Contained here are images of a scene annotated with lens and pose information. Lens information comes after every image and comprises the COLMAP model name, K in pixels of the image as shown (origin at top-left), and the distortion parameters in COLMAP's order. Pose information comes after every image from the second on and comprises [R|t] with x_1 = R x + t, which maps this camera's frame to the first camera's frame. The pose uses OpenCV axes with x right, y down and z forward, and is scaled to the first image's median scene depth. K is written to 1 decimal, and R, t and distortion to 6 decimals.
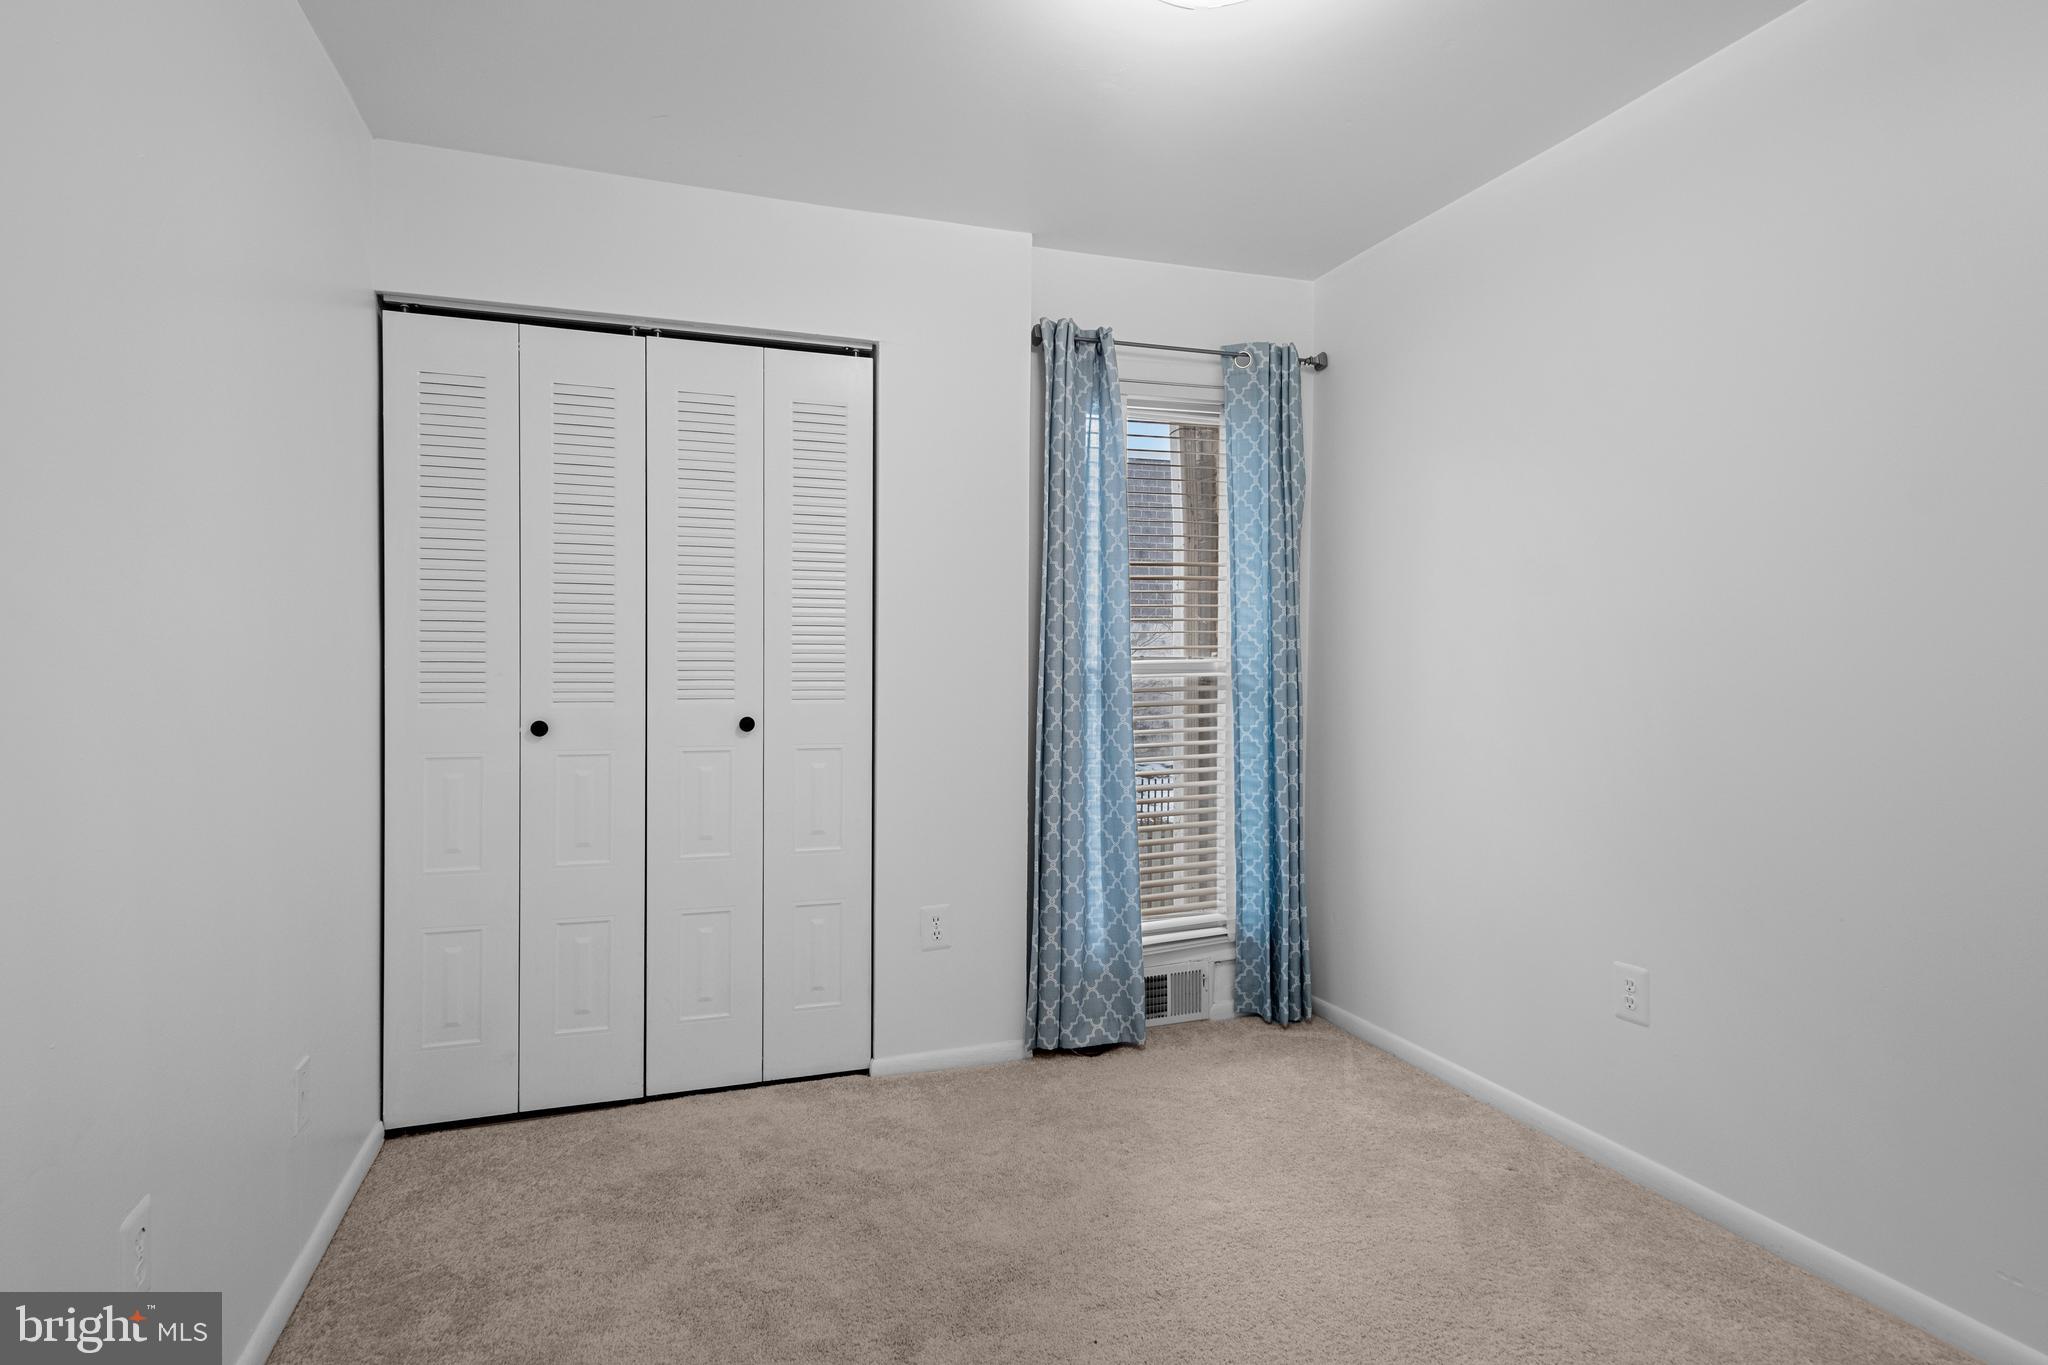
lens RADIAL K [[1104.1, 0, 1007.6], [0, 1104.1, 638.5], [0, 0, 1]] dist [0.017128, 0.000699]
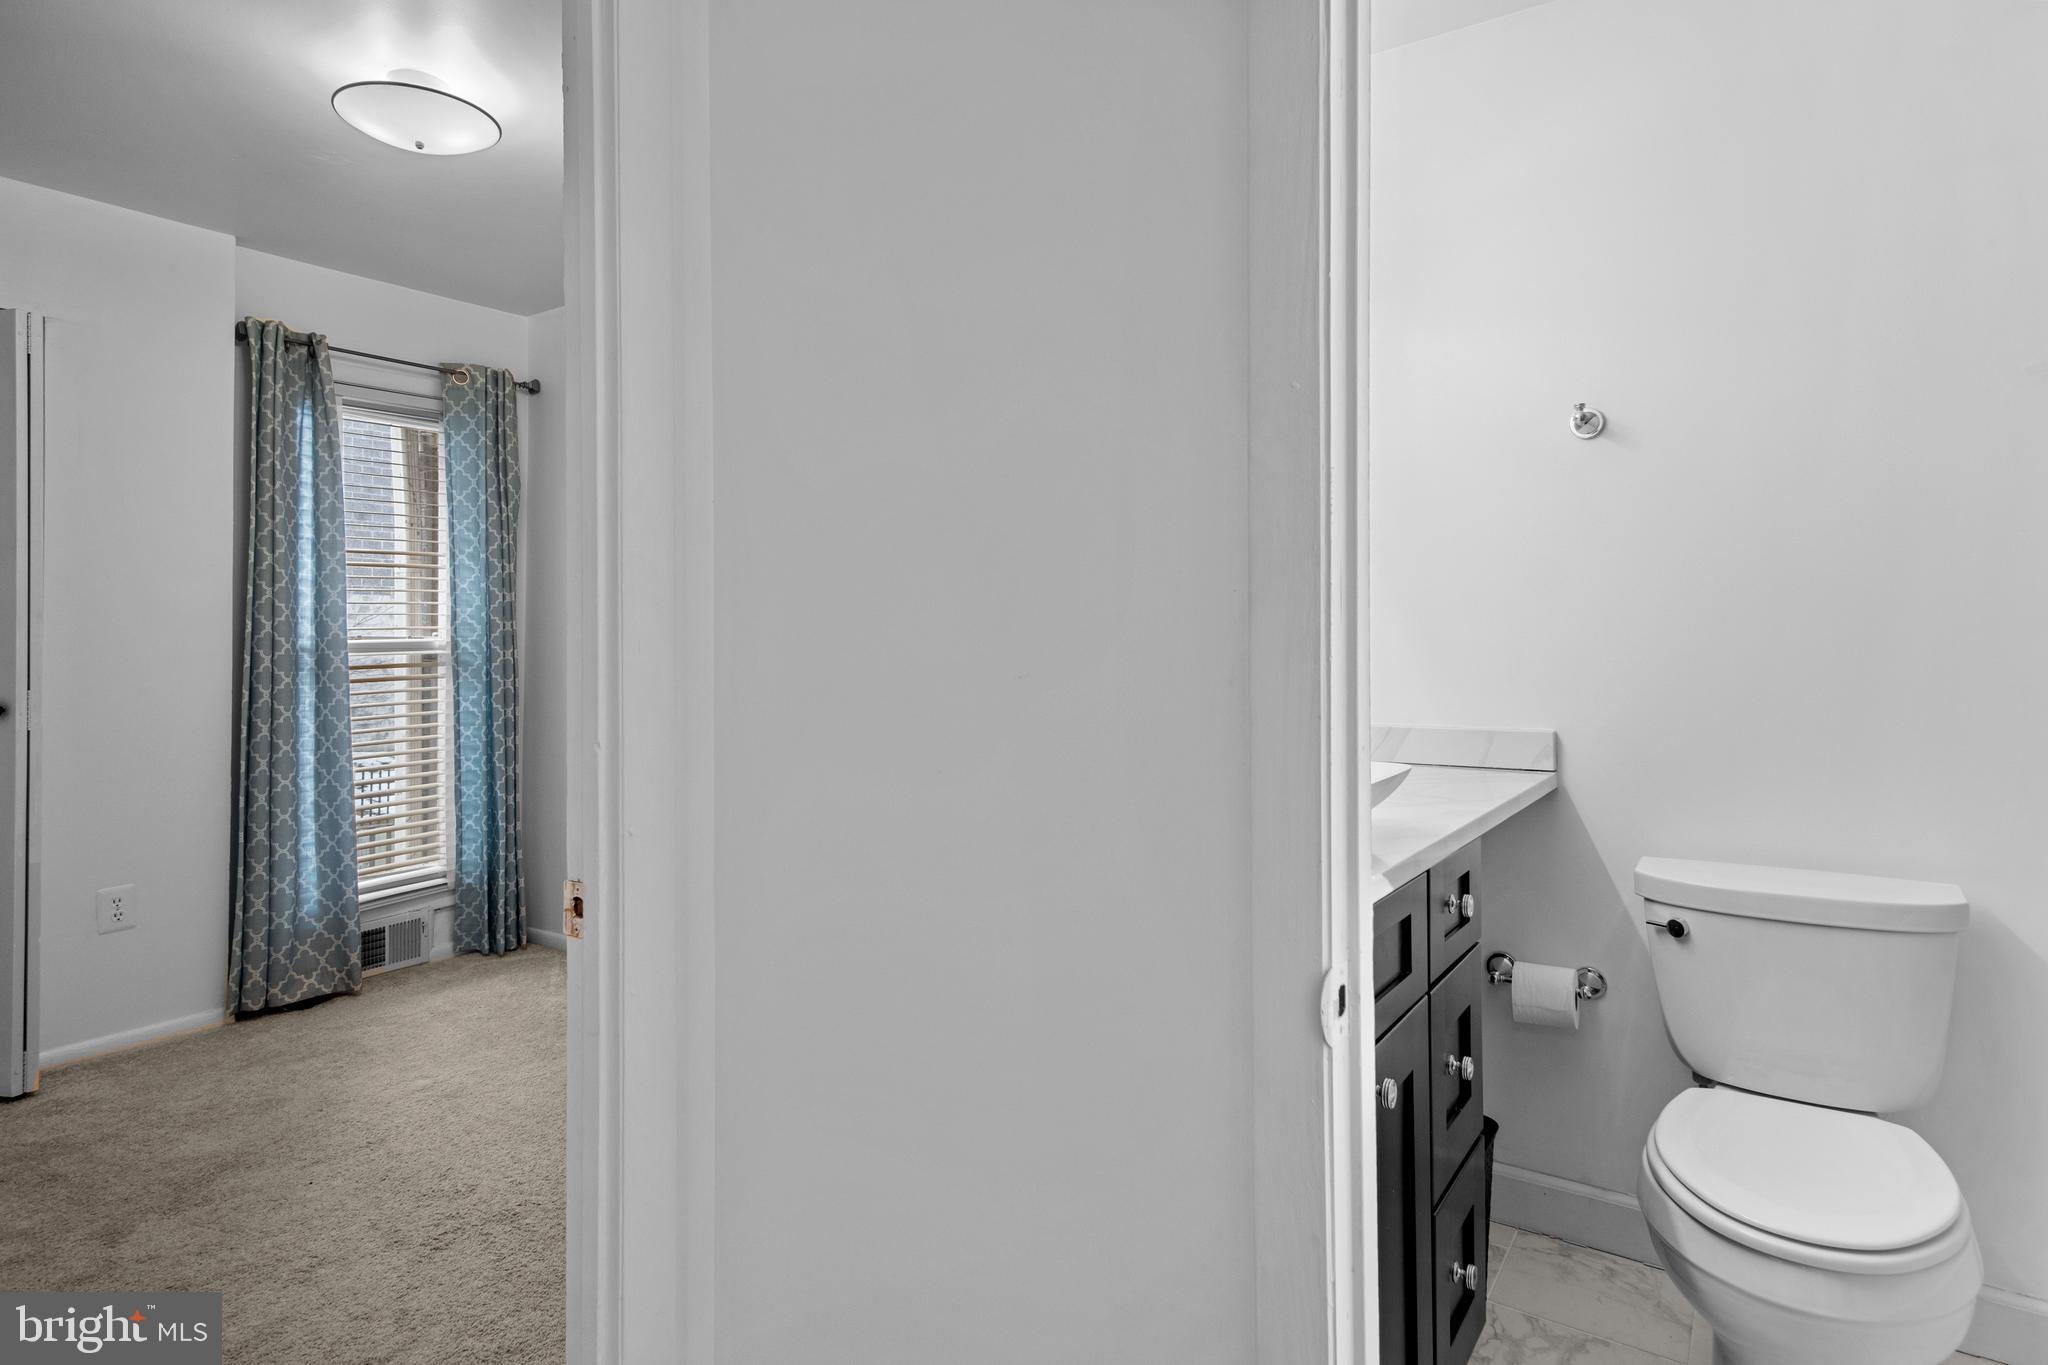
lens RADIAL K [[1104.1, 0, 1007.6], [0, 1104.1, 638.5], [0, 0, 1]] dist [0.017128, 0.000699]
pose [[0.797767, -0.002535, 0.602960, -0.028847], [-0.009919, 0.999801, 0.017327, -0.007020], [-0.602884, -0.019804, 0.797583, -0.261170]]
